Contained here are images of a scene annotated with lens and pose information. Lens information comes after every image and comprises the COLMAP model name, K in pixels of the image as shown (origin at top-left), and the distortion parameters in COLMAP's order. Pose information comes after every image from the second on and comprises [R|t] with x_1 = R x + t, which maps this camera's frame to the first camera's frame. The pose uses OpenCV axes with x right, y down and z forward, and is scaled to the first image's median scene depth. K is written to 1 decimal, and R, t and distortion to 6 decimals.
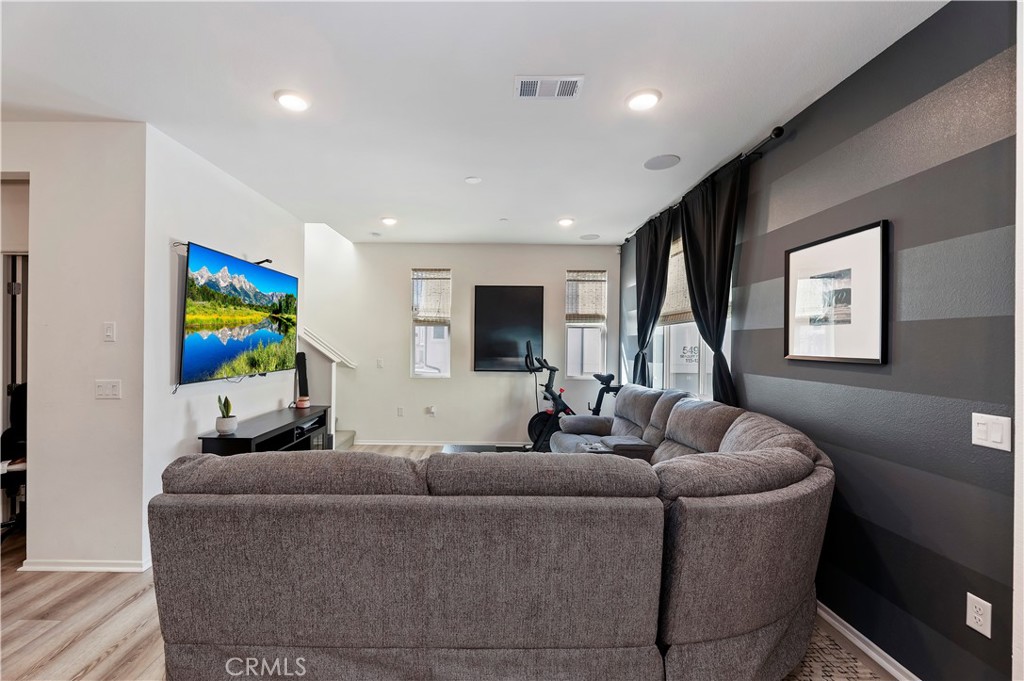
lens RADIAL K [[431.8, 0, 494.7], [0, 431.8, 338.5], [0, 0, 1]] dist [-0.003597, -0.000180]
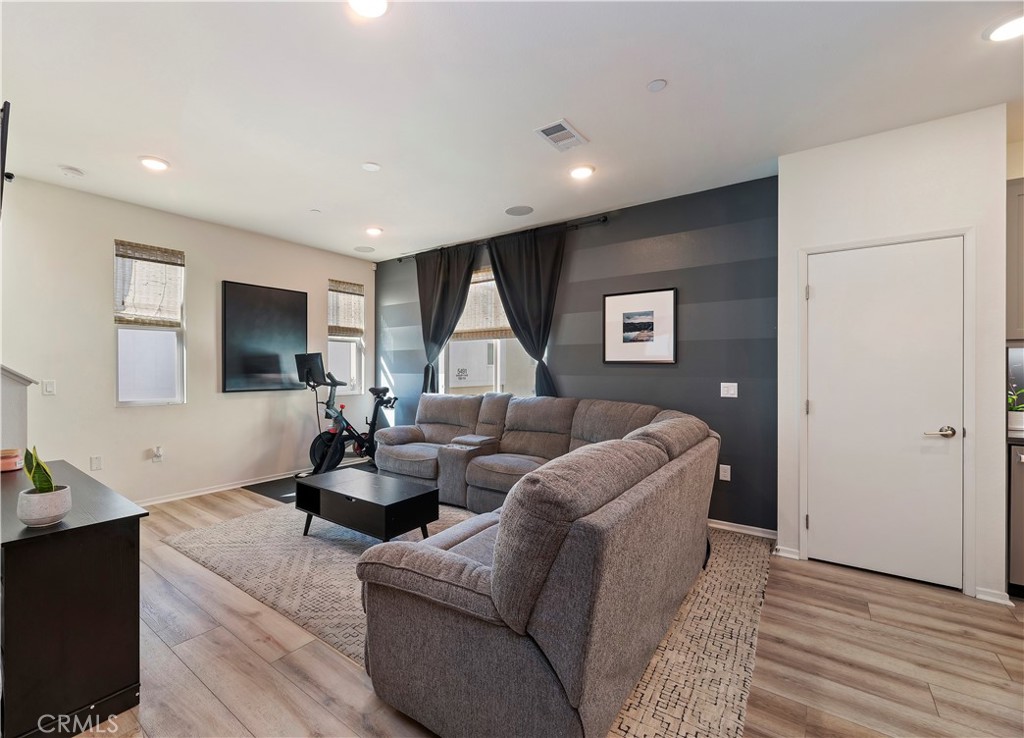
lens RADIAL K [[452.3, 0, 473.0], [0, 452.3, 369.1], [0, 0, 1]] dist [-0.001120, -0.000230]
pose [[0.606843, -0.008230, 0.794779, -0.767656], [-0.004608, 0.999893, 0.013873, 0.039324], [-0.794808, -0.012081, 0.606740, 0.306705]]
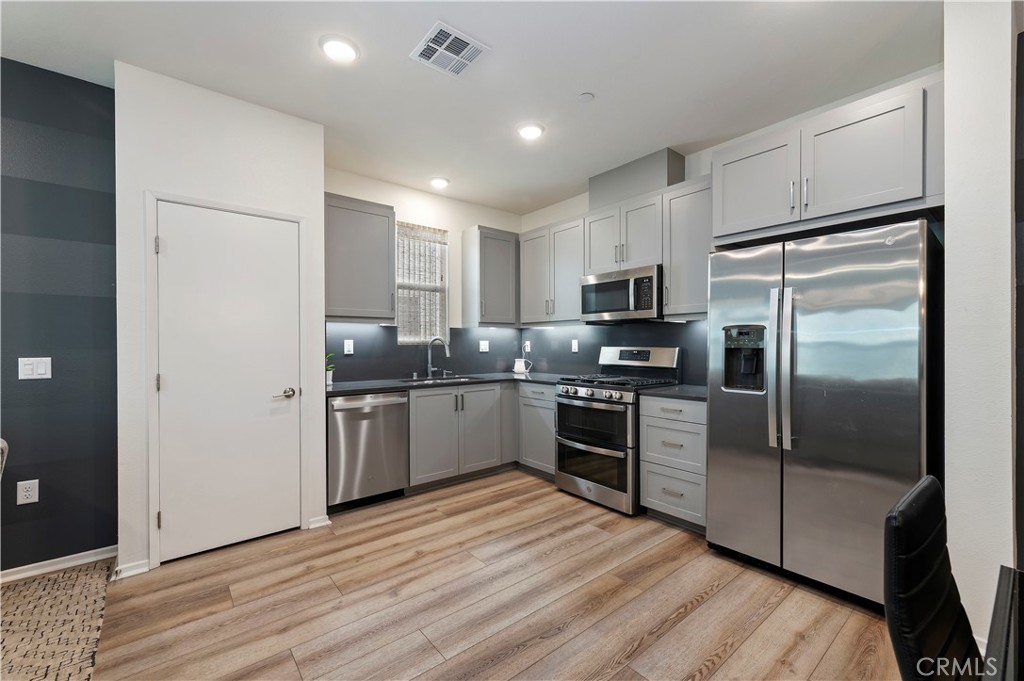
lens RADIAL K [[417.1, 0, 514.3], [0, 417.1, 342.8], [0, 0, 1]] dist [-0.002634, 0.000680]
pose [[-0.642184, -0.003816, 0.766541, -0.538137], [-0.007678, 0.999969, -0.001454, 0.056672], [-0.766512, -0.006819, -0.642193, 0.313898]]
